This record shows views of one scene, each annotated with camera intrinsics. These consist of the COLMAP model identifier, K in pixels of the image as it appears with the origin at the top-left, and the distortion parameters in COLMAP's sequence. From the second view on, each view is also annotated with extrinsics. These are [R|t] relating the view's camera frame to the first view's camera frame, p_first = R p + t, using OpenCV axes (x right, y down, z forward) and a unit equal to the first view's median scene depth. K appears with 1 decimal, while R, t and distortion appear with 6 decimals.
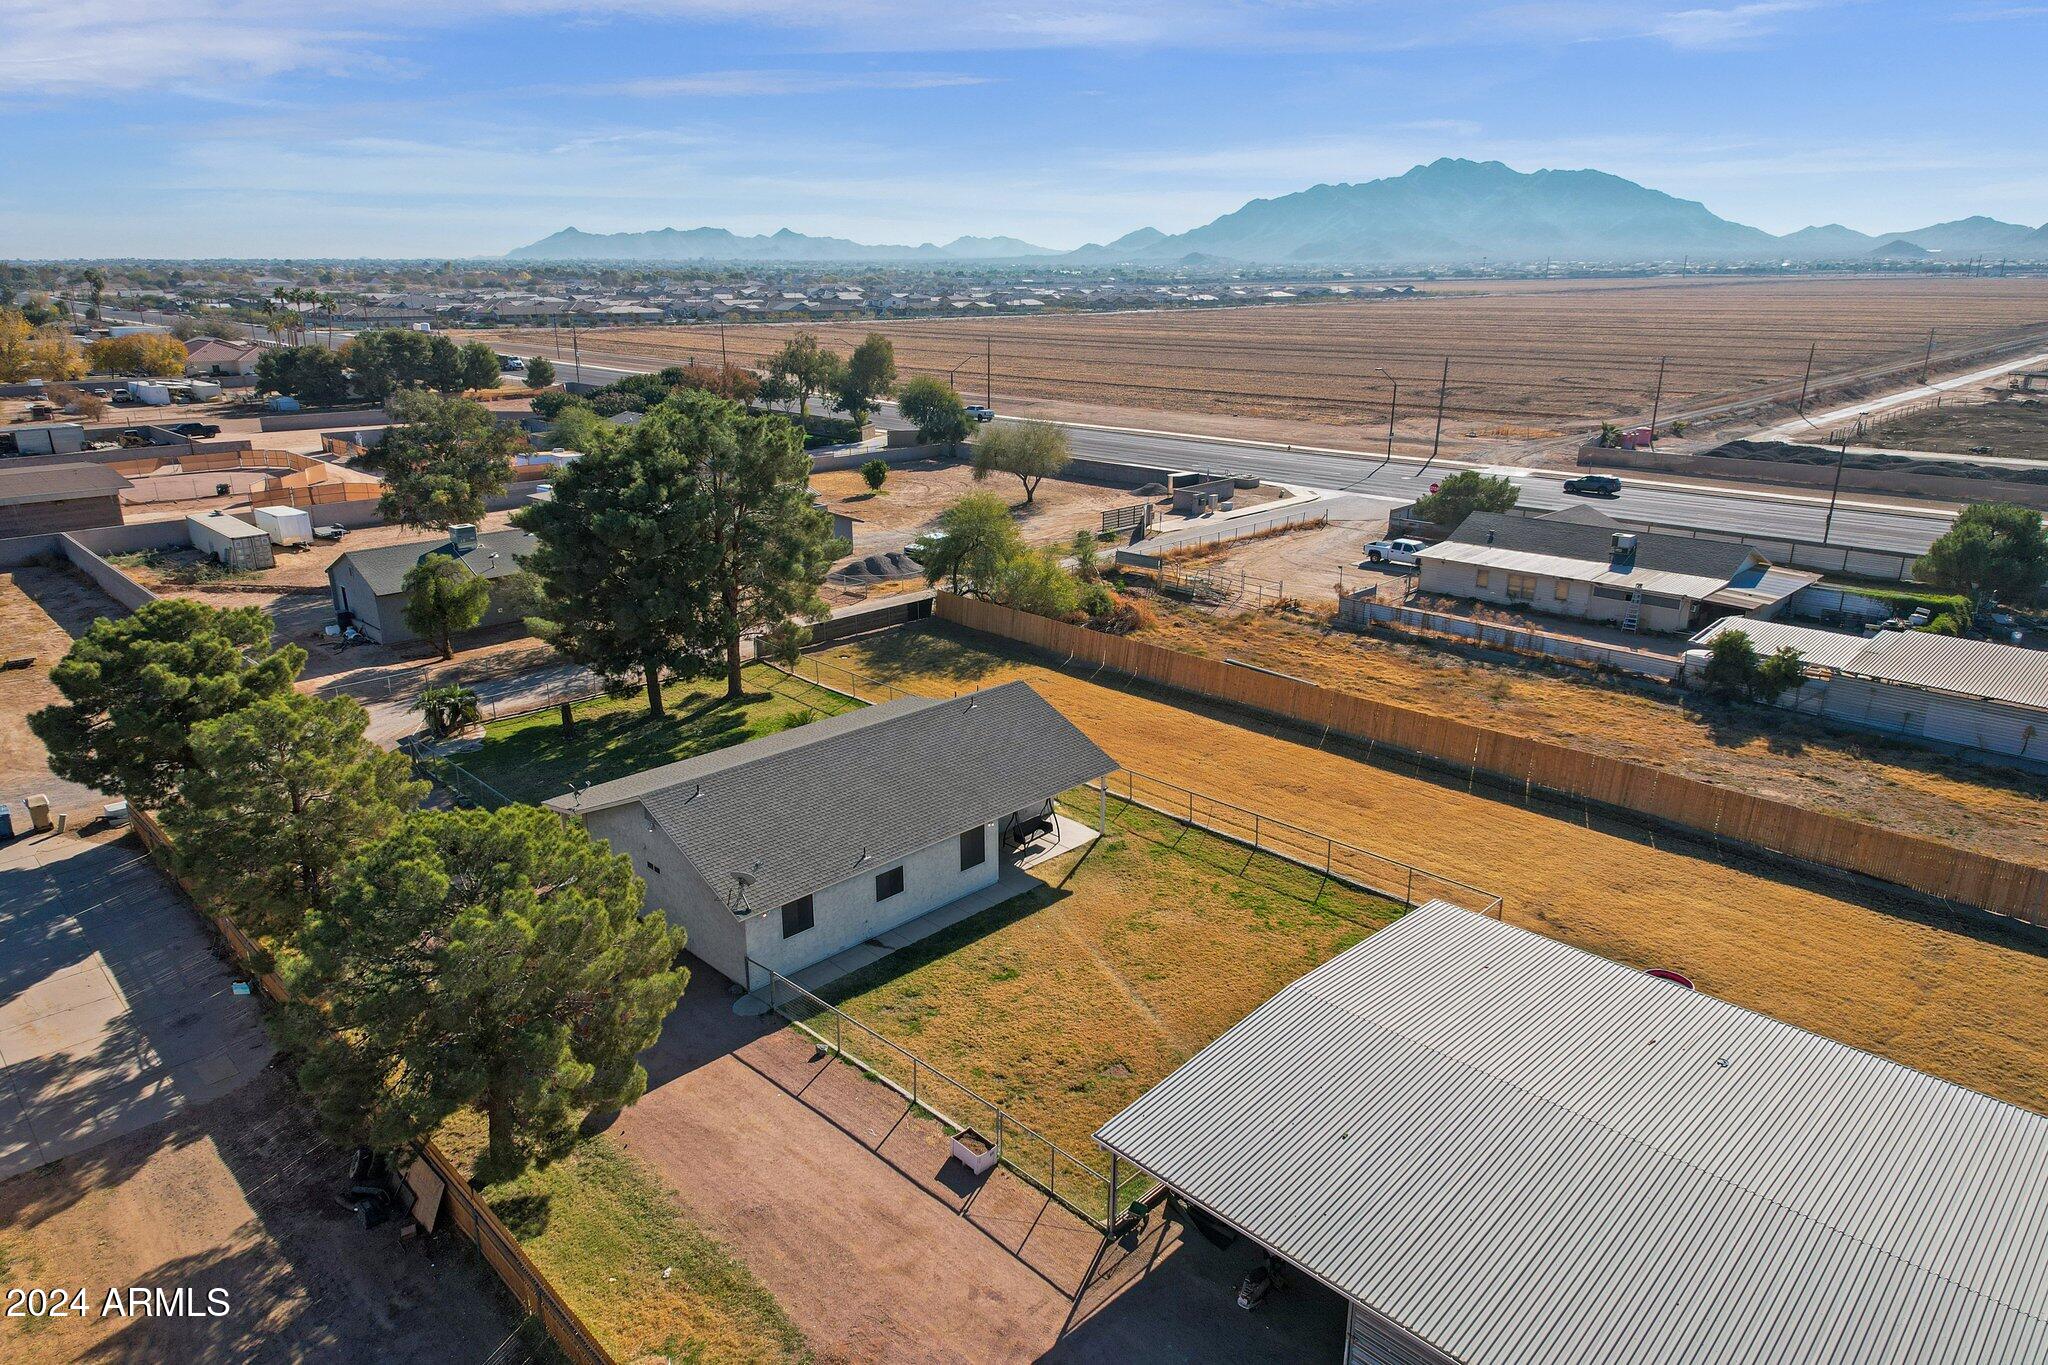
lens RADIAL K [[1262.3, 0, 1020.0], [0, 1262.3, 697.9], [0, 0, 1]] dist [0.069373, -0.039587]
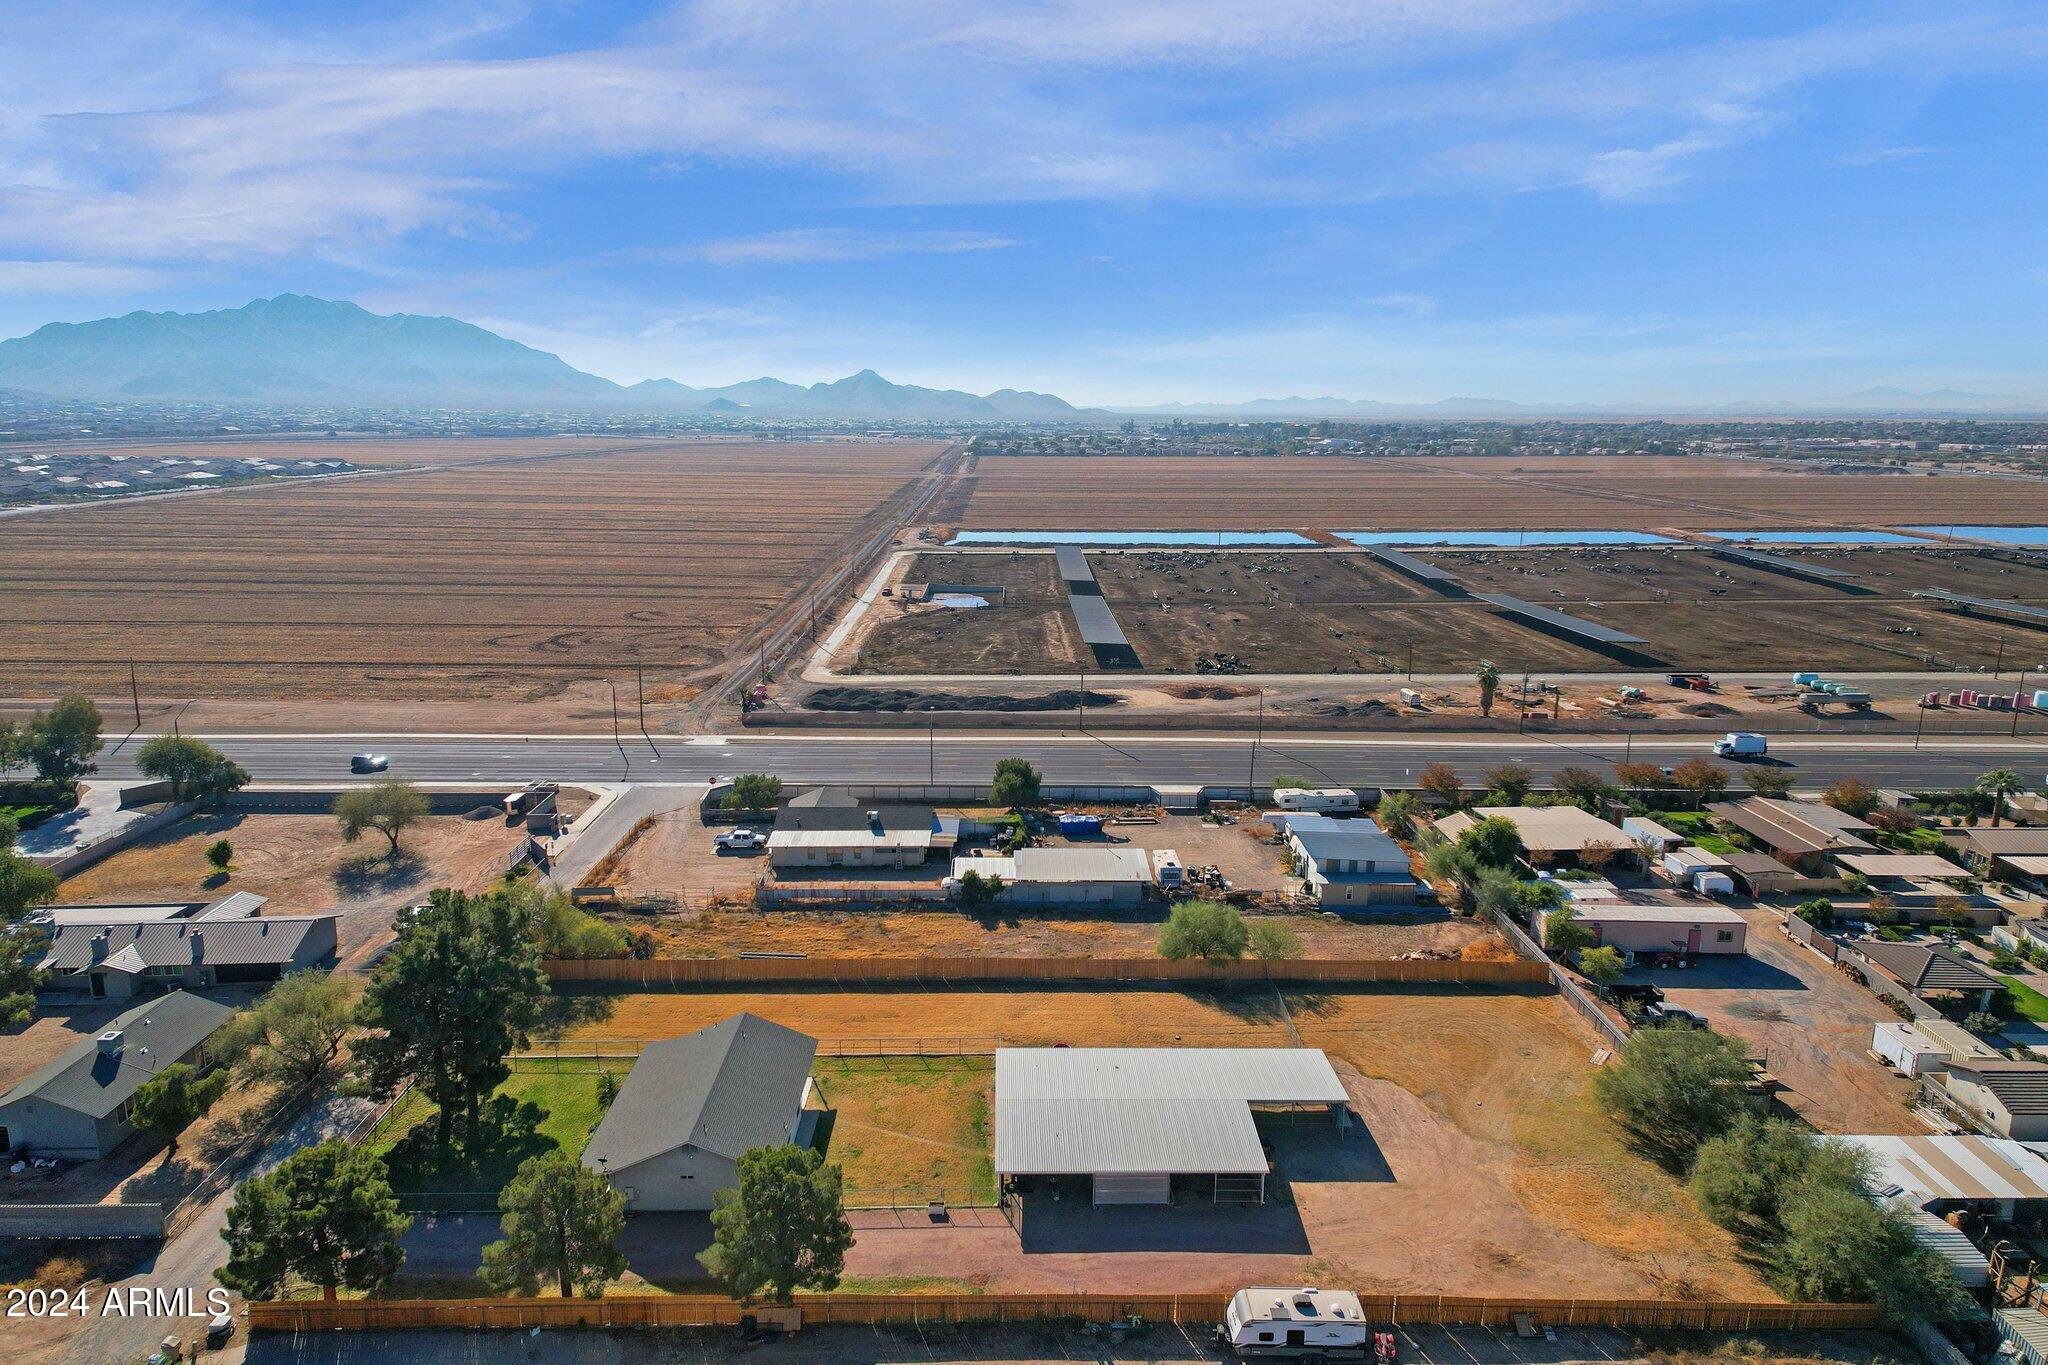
lens RADIAL K [[1262.3, 0, 1020.0], [0, 1262.3, 697.9], [0, 0, 1]] dist [0.069373, -0.039587]
pose [[0.694554, -0.155758, 0.702377, -0.305329], [0.221290, 0.975205, -0.002564, -0.118063], [-0.684562, 0.157210, 0.711800, -0.216702]]
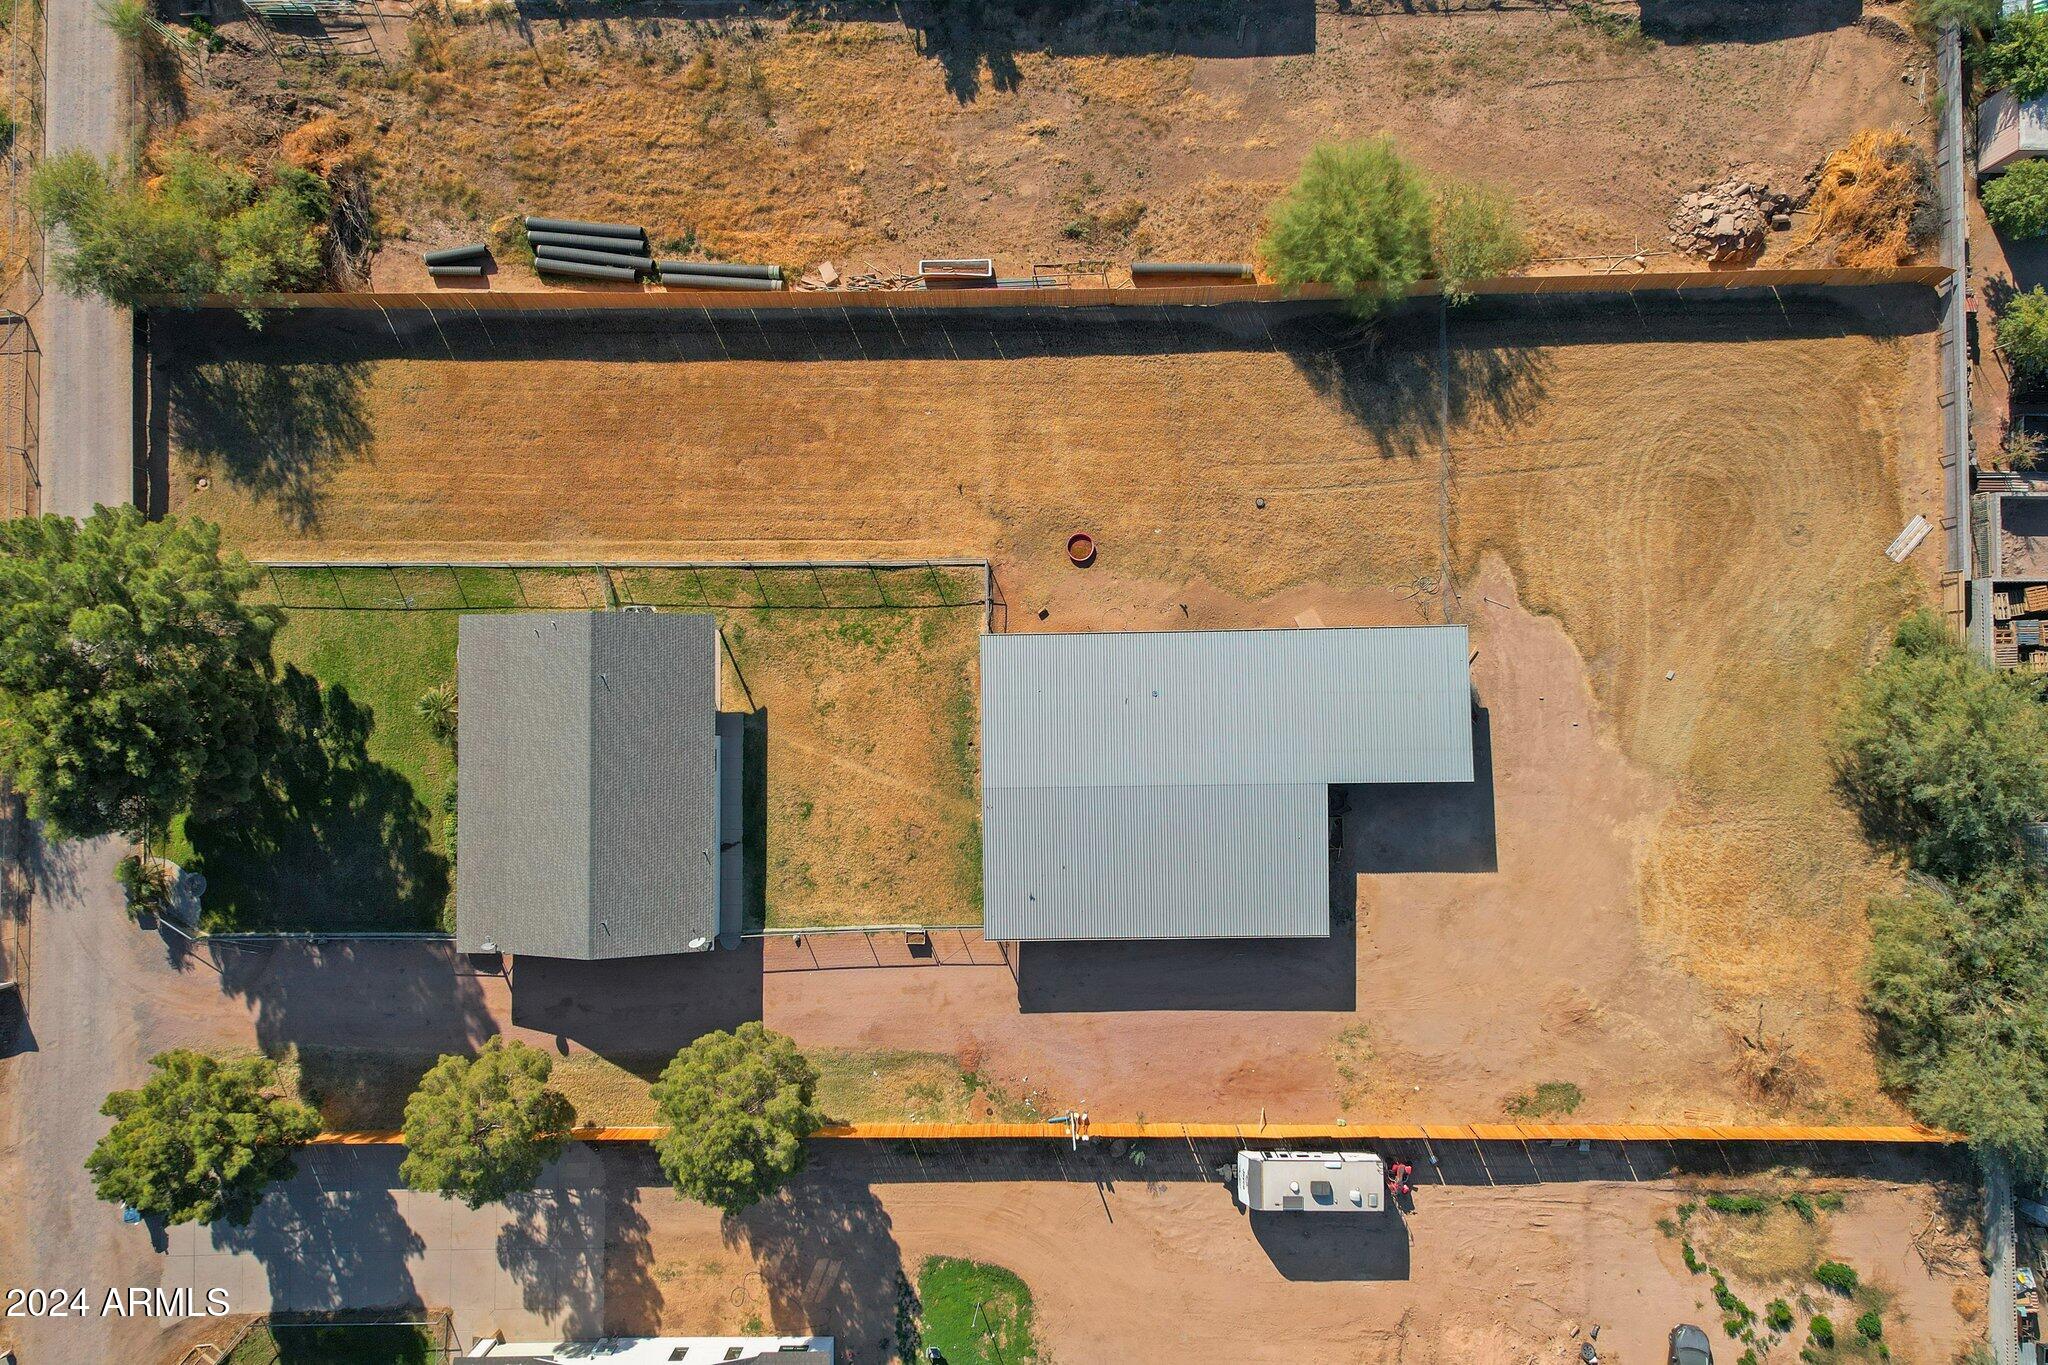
lens RADIAL K [[1262.3, 0, 1020.0], [0, 1262.3, 697.9], [0, 0, 1]] dist [0.069373, -0.039587]
pose [[0.697576, -0.716468, 0.007843, 0.068962], [0.238296, 0.242308, 0.940480, -0.328571], [-0.675724, -0.654187, 0.339760, 0.082222]]
